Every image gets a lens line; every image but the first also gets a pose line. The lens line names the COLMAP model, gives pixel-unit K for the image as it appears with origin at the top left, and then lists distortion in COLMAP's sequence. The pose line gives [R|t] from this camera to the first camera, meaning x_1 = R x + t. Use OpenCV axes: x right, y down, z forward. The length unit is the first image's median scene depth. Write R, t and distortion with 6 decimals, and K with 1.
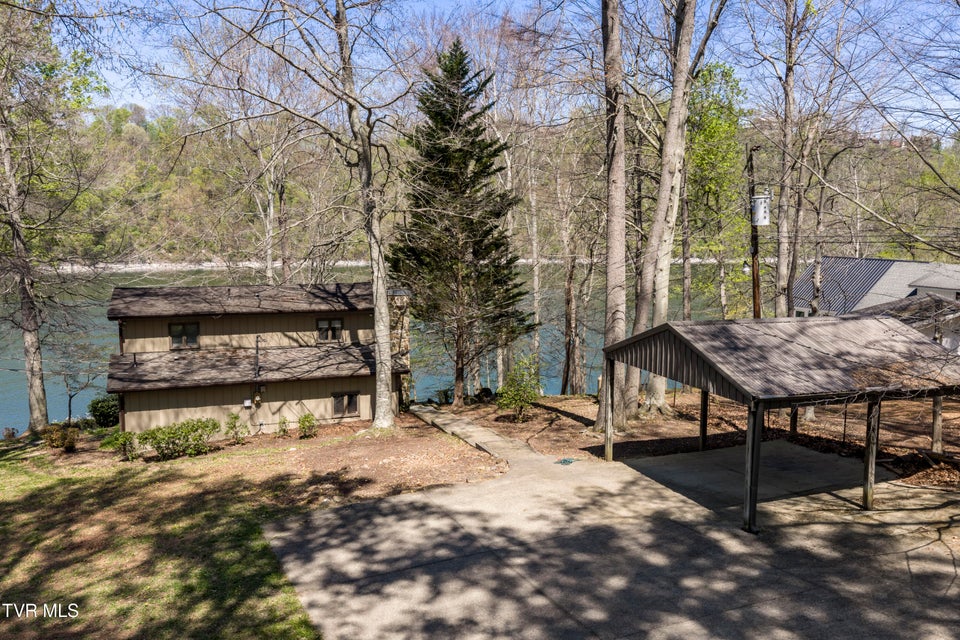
lens RADIAL K [[794.0, 0, 482.5], [0, 794.0, 321.7], [0, 0, 1]] dist [0.031538, -0.047981]
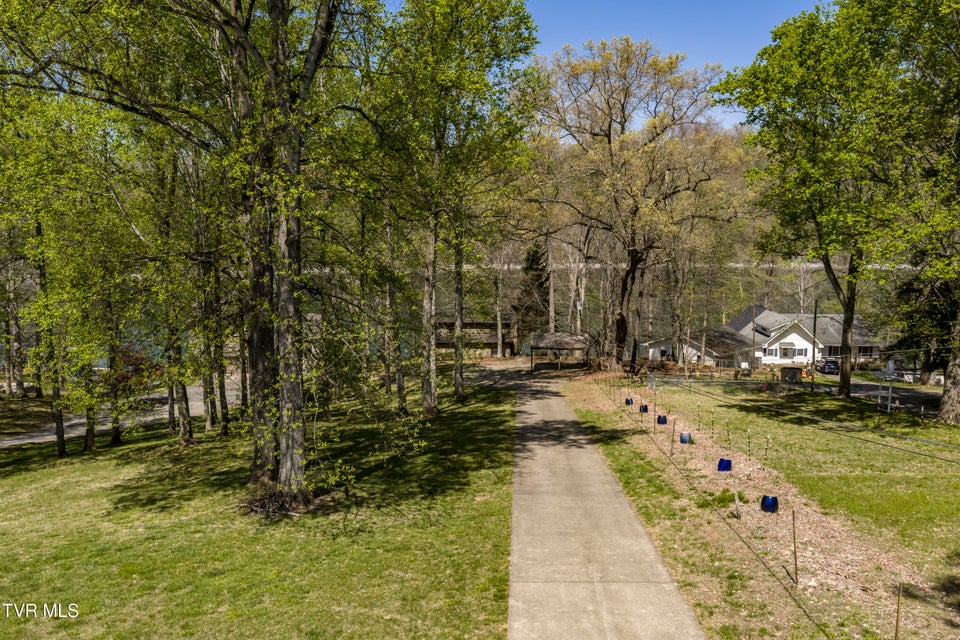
lens RADIAL K [[794.0, 0, 480.0], [0, 794.0, 321.0], [0, 0, 1]] dist [0.031538, -0.047981]
pose [[0.908727, 0.046462, -0.414796, 2.025059], [-0.041472, 0.998918, 0.021036, -0.160273], [0.415325, -0.001914, 0.909671, -3.630522]]
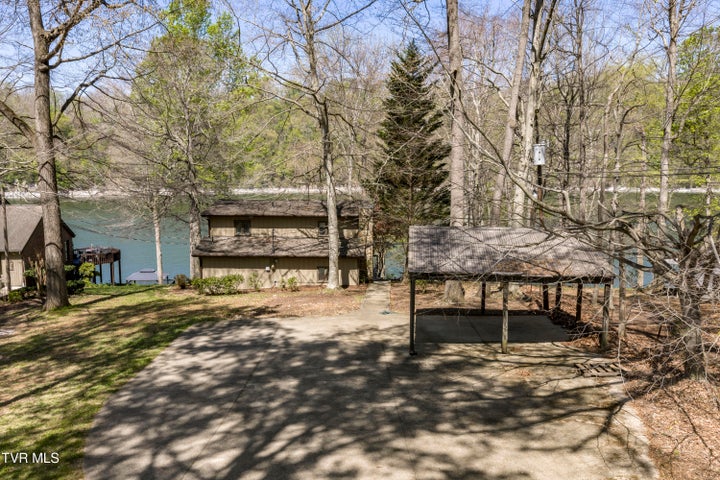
lens RADIAL K [[595.5, 0, 360.7], [0, 595.5, 238.2], [0, 0, 1]] dist [0.031538, -0.047981]
pose [[0.915115, 0.049150, -0.400186, 0.658600], [-0.045199, 0.998791, 0.019311, 0.006600], [0.400652, 0.000417, 0.916230, -0.148176]]
